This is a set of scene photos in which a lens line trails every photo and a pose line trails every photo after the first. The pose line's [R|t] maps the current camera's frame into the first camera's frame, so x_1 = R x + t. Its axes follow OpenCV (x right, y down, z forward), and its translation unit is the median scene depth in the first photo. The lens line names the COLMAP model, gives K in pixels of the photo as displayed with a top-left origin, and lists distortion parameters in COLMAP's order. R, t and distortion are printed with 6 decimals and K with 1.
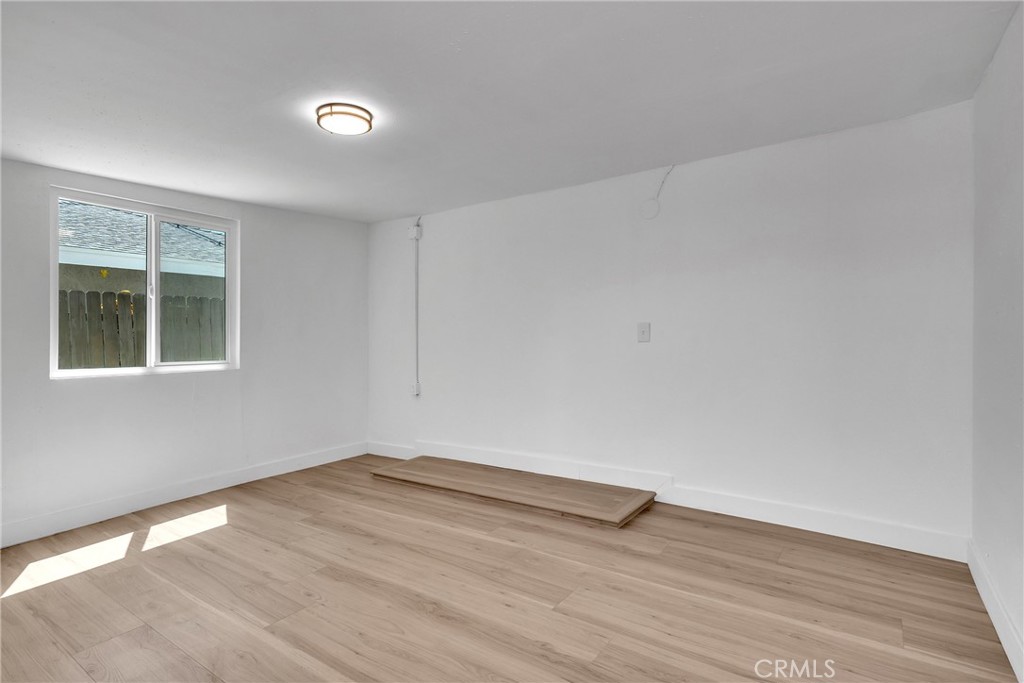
lens RADIAL K [[512.1, 0, 513.9], [0, 512.1, 337.0], [0, 0, 1]] dist [-0.001224, -0.000052]
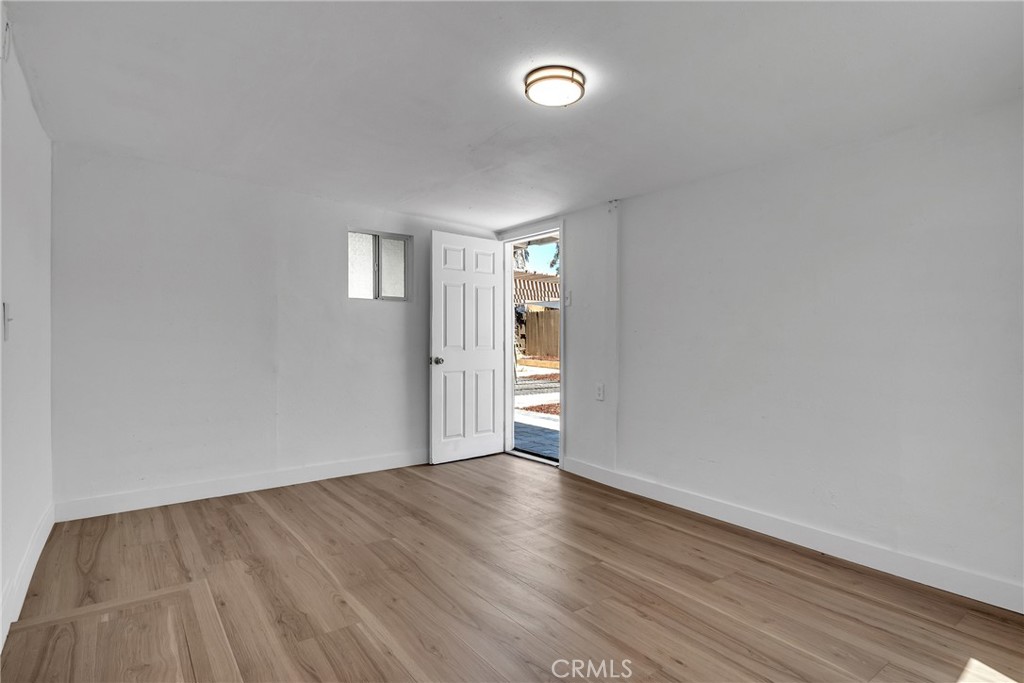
lens RADIAL K [[512.1, 0, 513.9], [0, 512.1, 337.0], [0, 0, 1]] dist [-0.001224, -0.000052]
pose [[-0.956654, 0.005658, 0.291171, -0.544195], [0.000036, 0.999814, -0.019309, 0.022341], [-0.291226, -0.018462, -0.956476, 1.931883]]
